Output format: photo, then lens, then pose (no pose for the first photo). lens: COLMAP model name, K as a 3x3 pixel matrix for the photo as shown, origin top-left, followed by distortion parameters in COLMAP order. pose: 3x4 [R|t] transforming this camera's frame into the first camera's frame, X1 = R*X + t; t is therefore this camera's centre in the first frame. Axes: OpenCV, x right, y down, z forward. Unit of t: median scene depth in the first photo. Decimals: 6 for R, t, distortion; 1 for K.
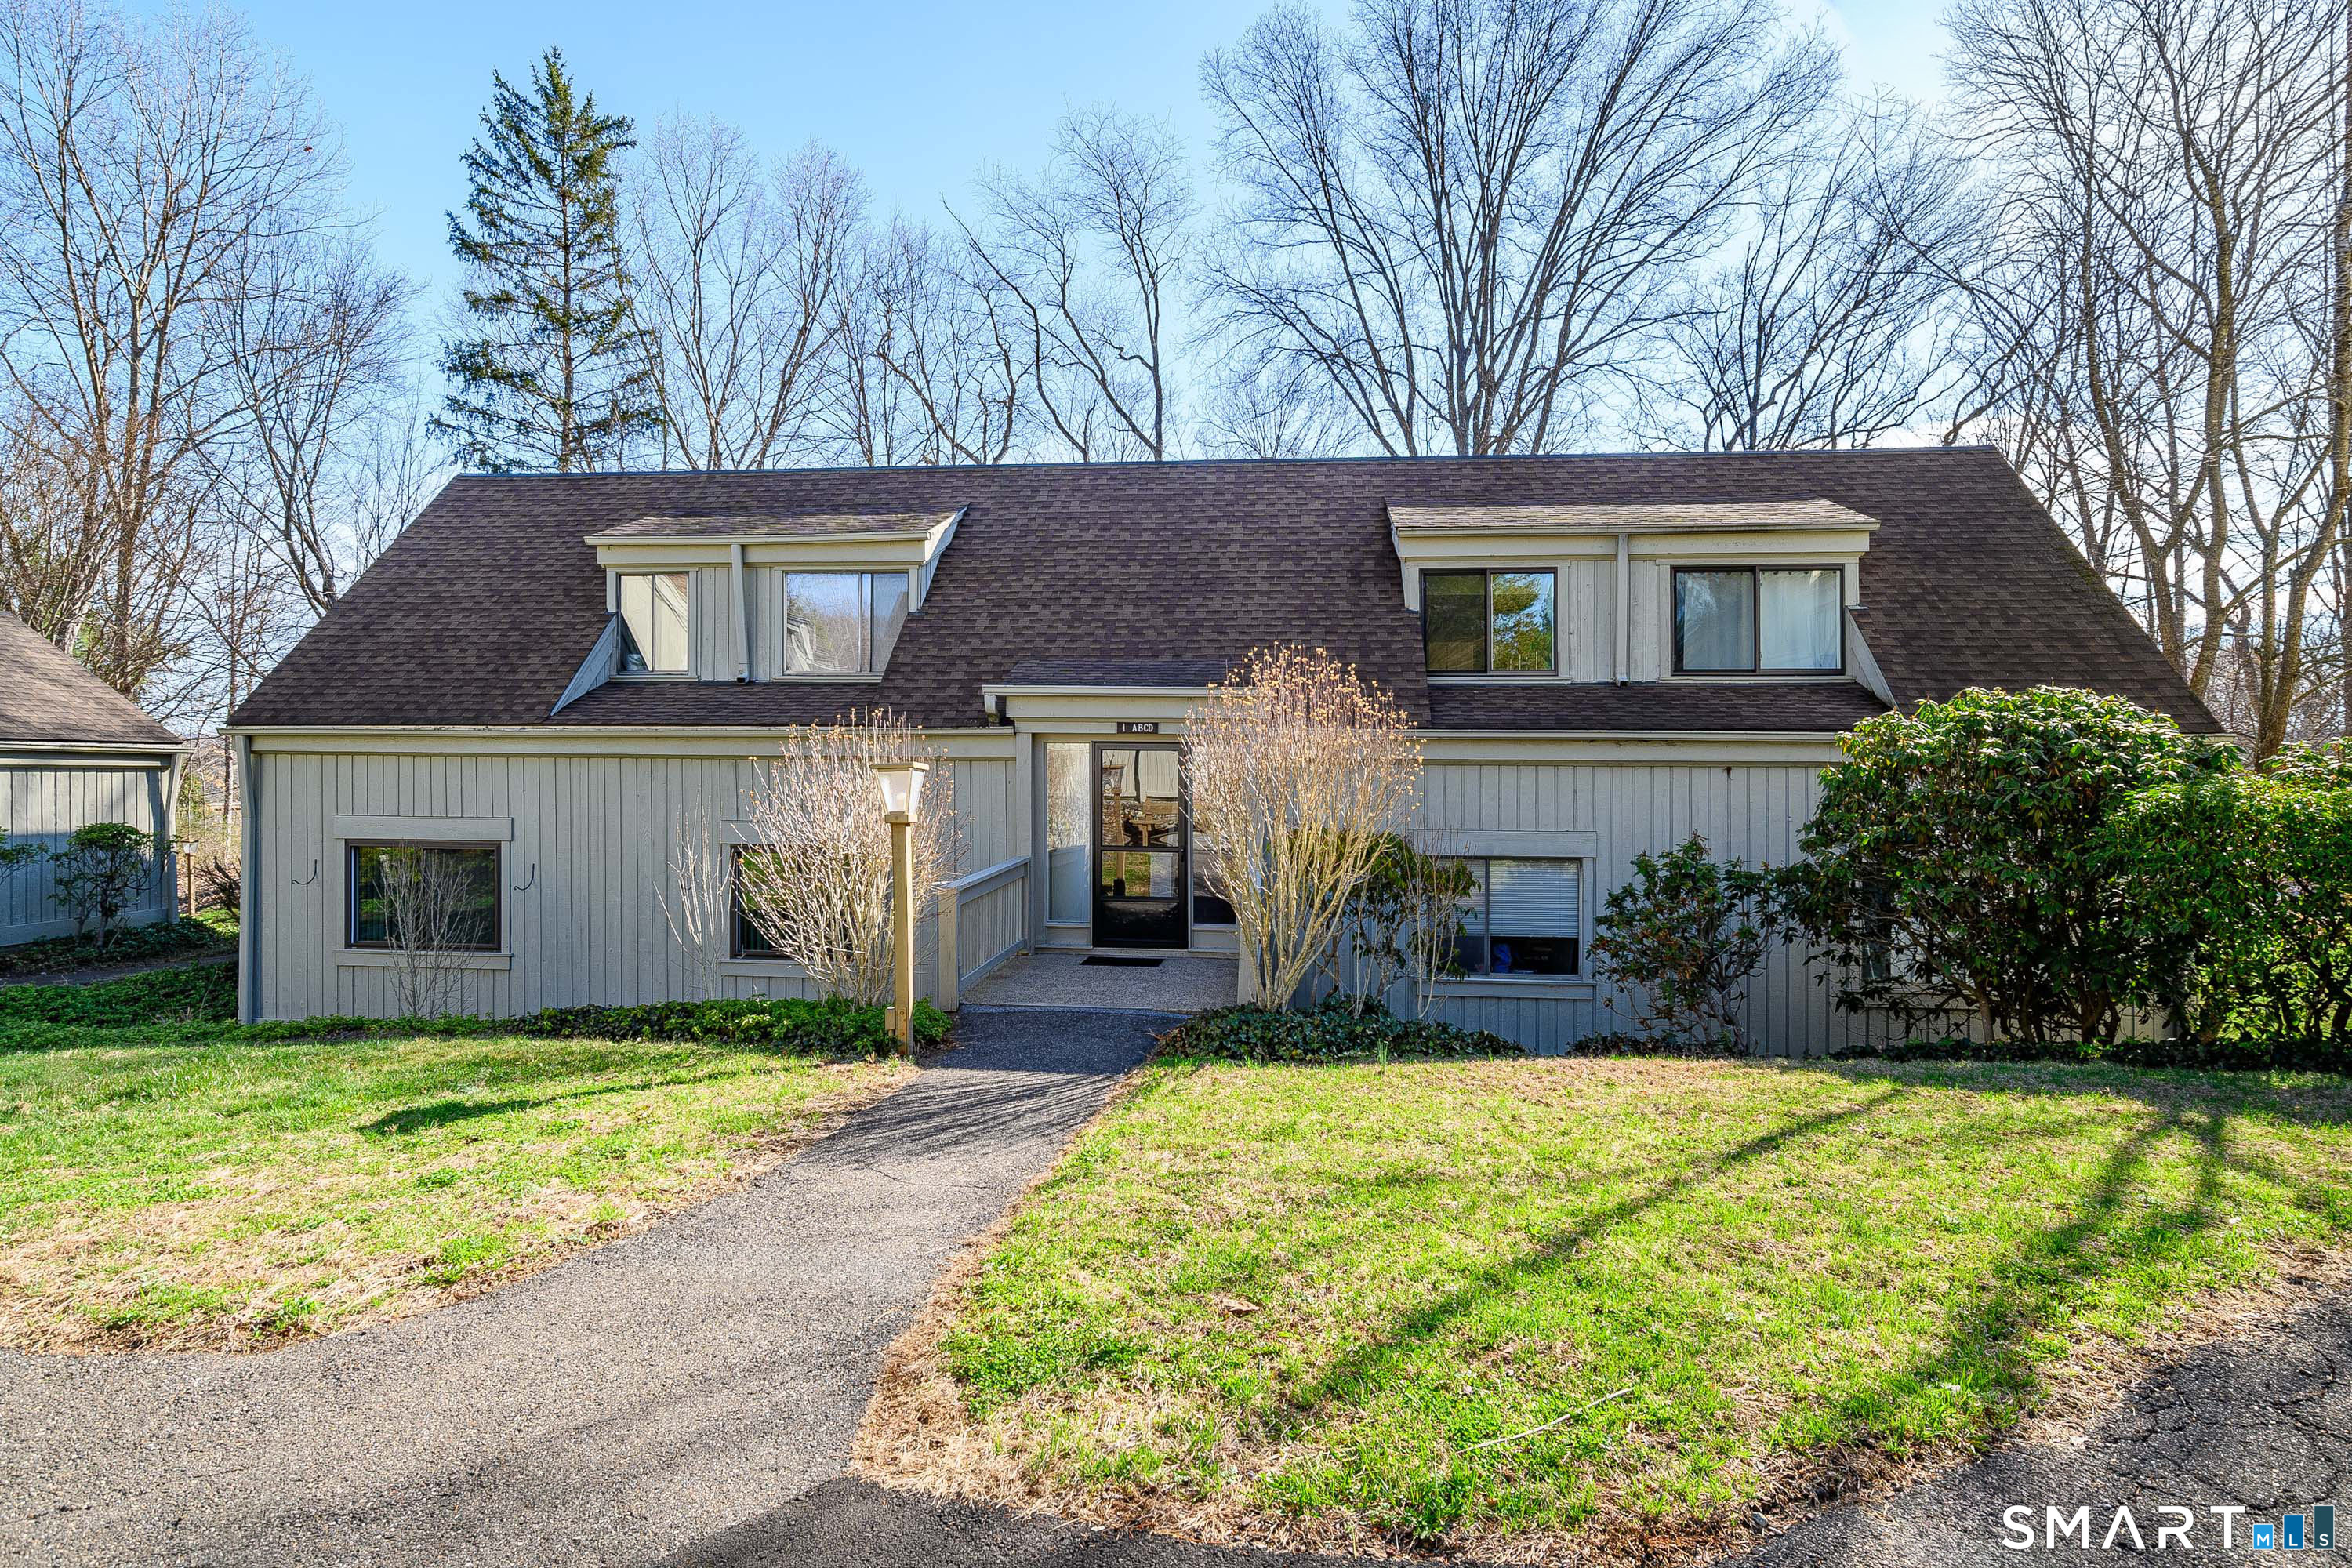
lens RADIAL K [[1206.1, 0, 1174.2], [0, 1206.1, 805.7], [0, 0, 1]] dist [0.001313, 0.001263]
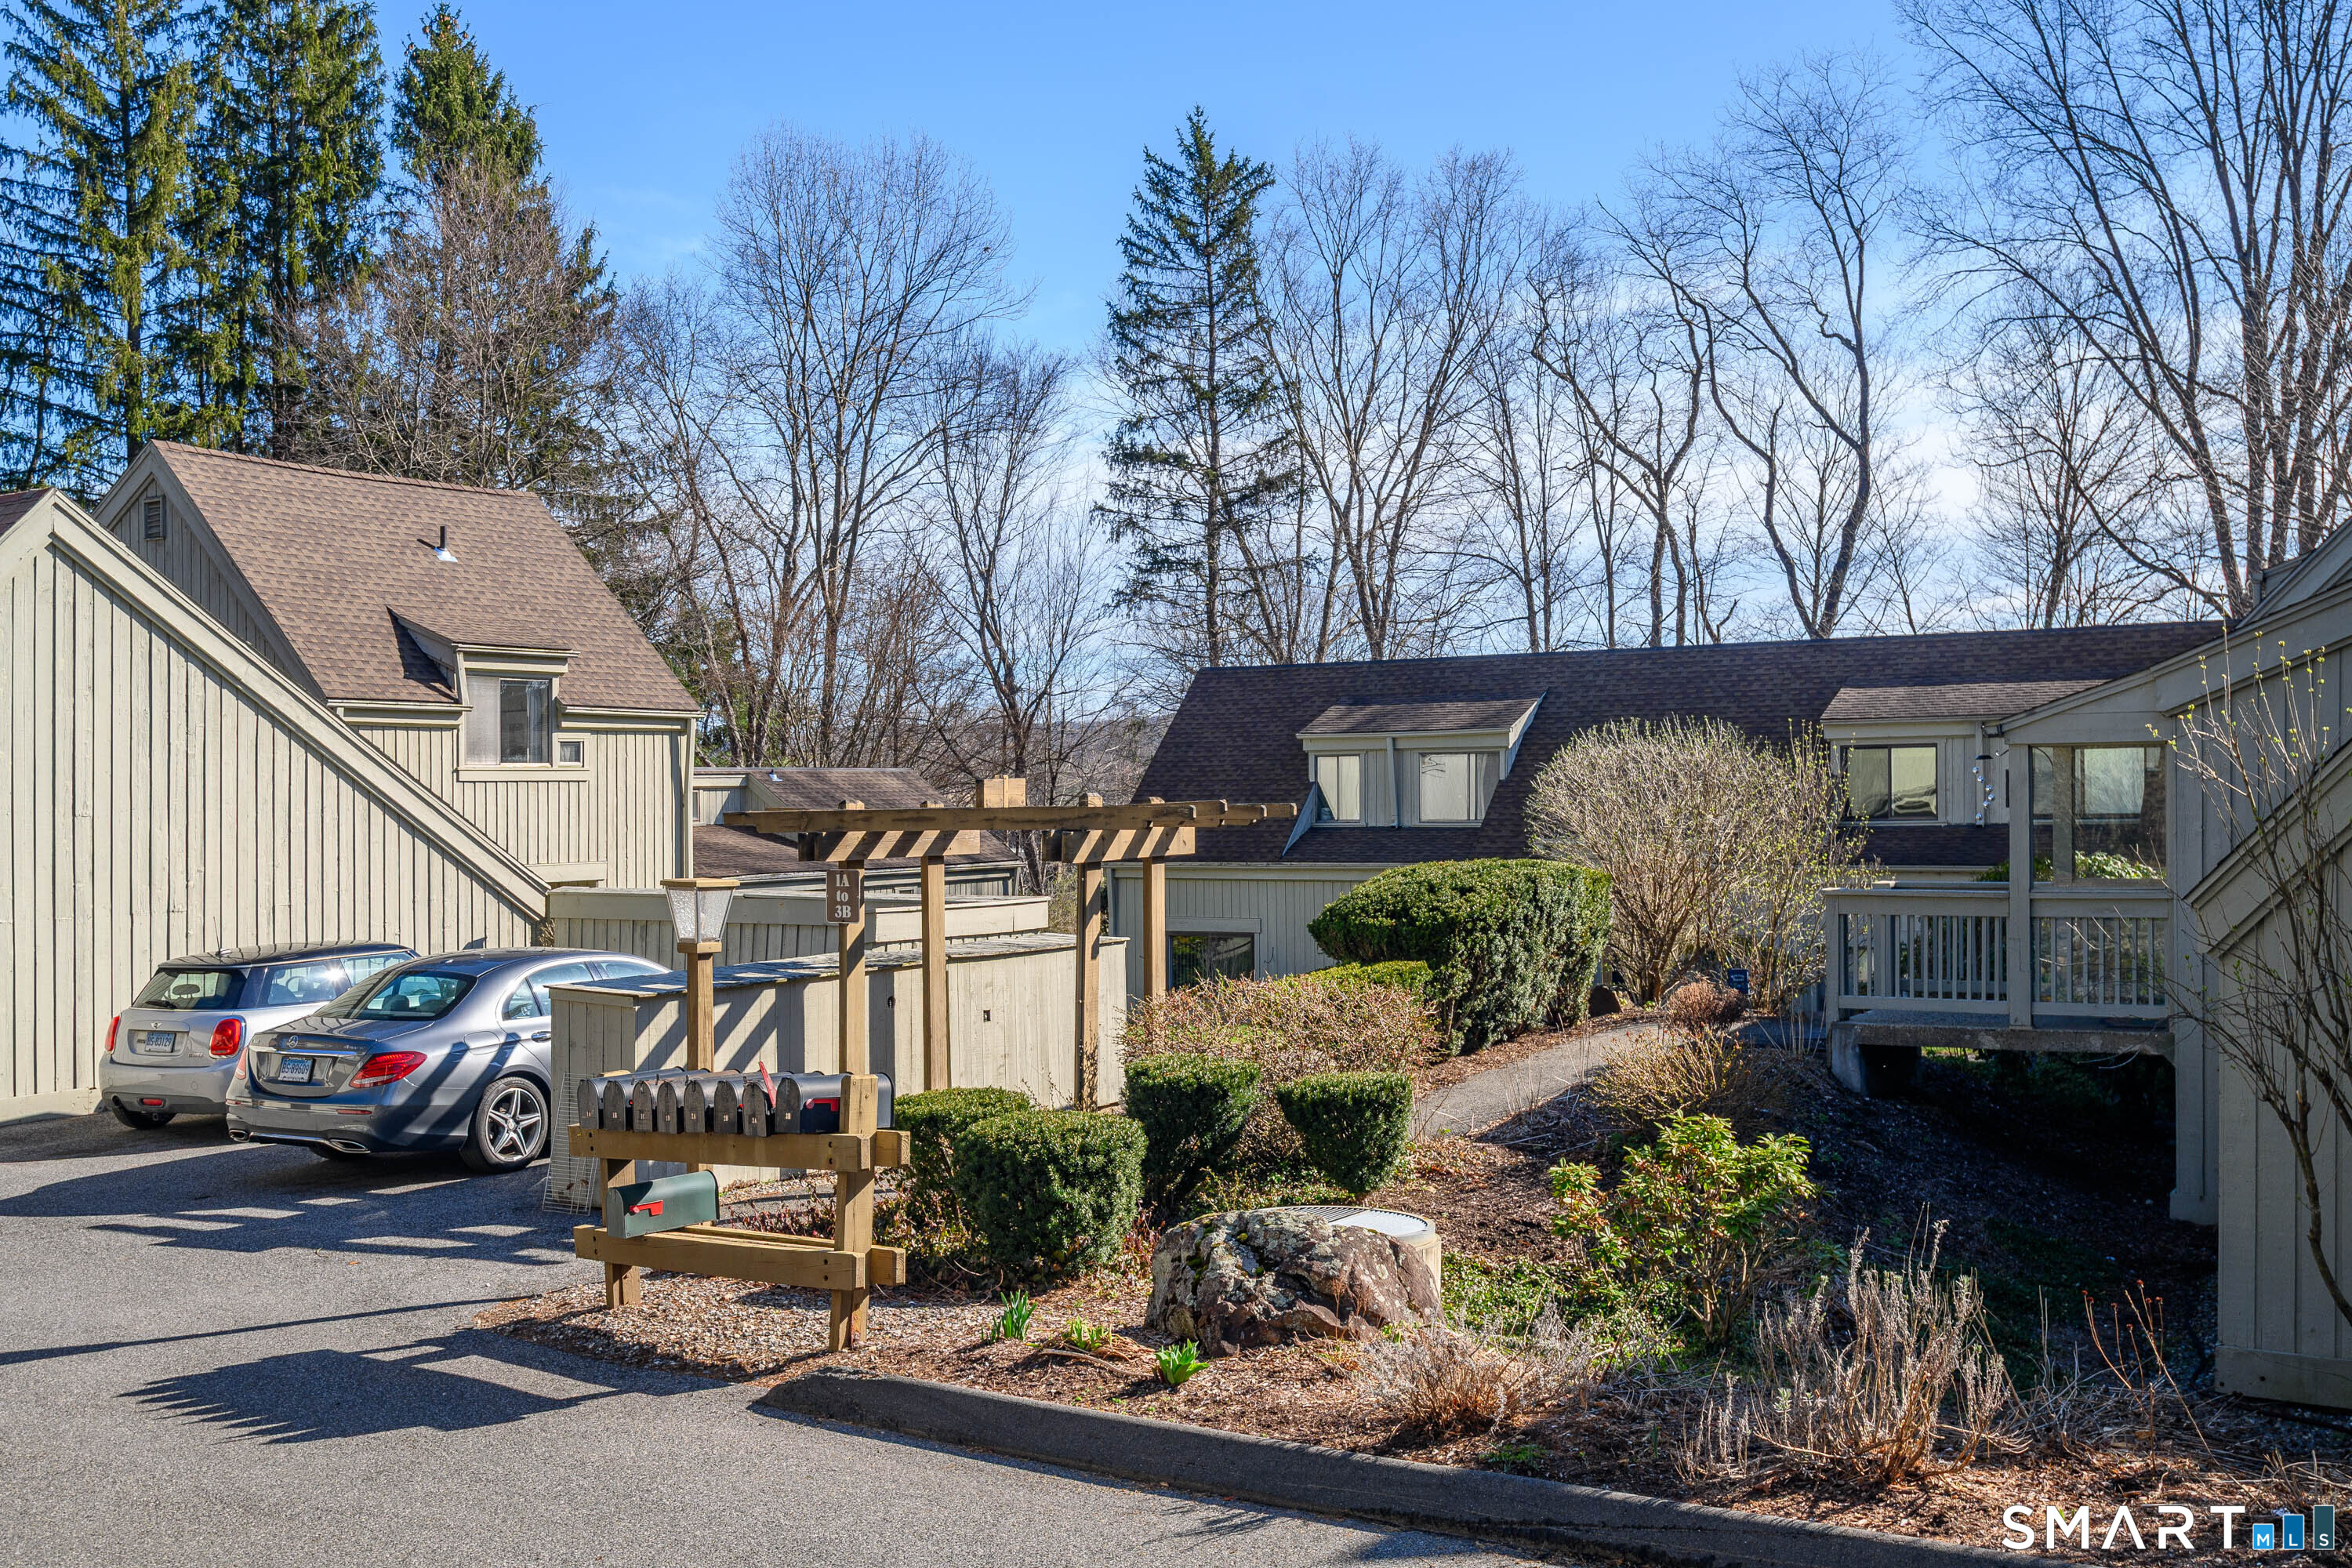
lens RADIAL K [[2408.0, 0, 1177.6], [0, 2408.0, 790.5], [0, 0, 1]] dist [-0.006062, -0.004595]
pose [[0.909084, -0.020810, -0.416094, 0.273941], [0.013475, 0.999698, -0.020556, -0.038509], [0.416396, 0.013080, 0.909089, -0.780495]]
